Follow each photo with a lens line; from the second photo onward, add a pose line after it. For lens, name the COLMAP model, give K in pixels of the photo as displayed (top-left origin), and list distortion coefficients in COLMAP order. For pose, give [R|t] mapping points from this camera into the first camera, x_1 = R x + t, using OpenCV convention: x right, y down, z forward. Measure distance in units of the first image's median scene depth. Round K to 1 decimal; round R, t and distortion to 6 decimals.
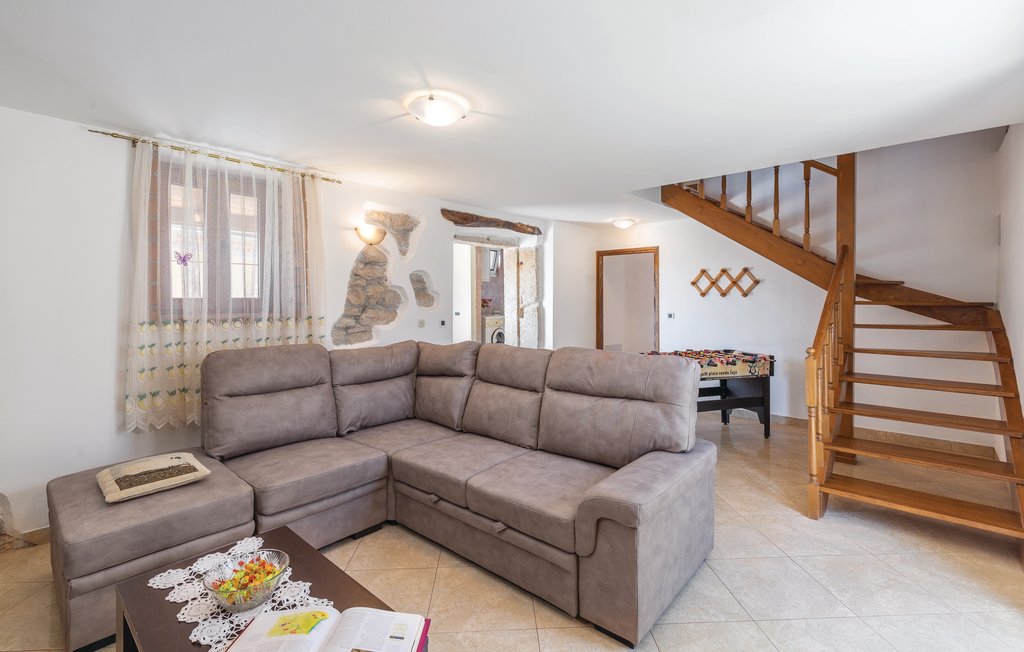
lens RADIAL K [[459.6, 0, 510.2], [0, 459.6, 304.4], [0, 0, 1]] dist [0.001118, 0.000184]
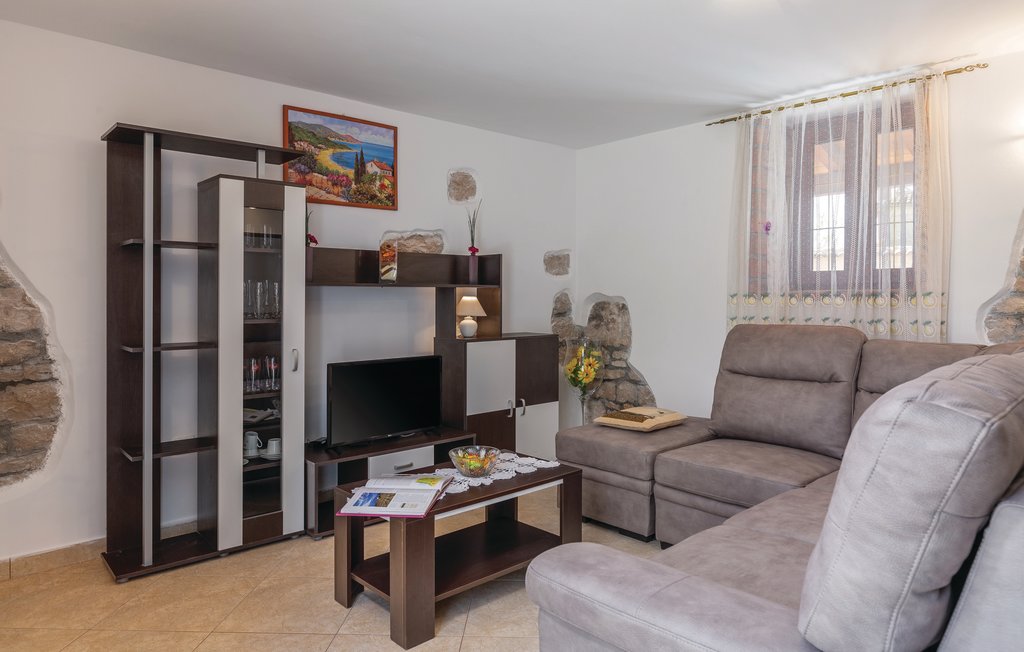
lens RADIAL K [[656.4, 0, 512.2], [0, 656.4, 317.4], [0, 0, 1]] dist [-0.003060, -0.000985]
pose [[-0.110025, 0.036899, -0.993244, 0.669287], [0.000243, 0.999312, 0.037098, 0.032350], [0.993929, 0.003841, -0.109958, 0.607801]]
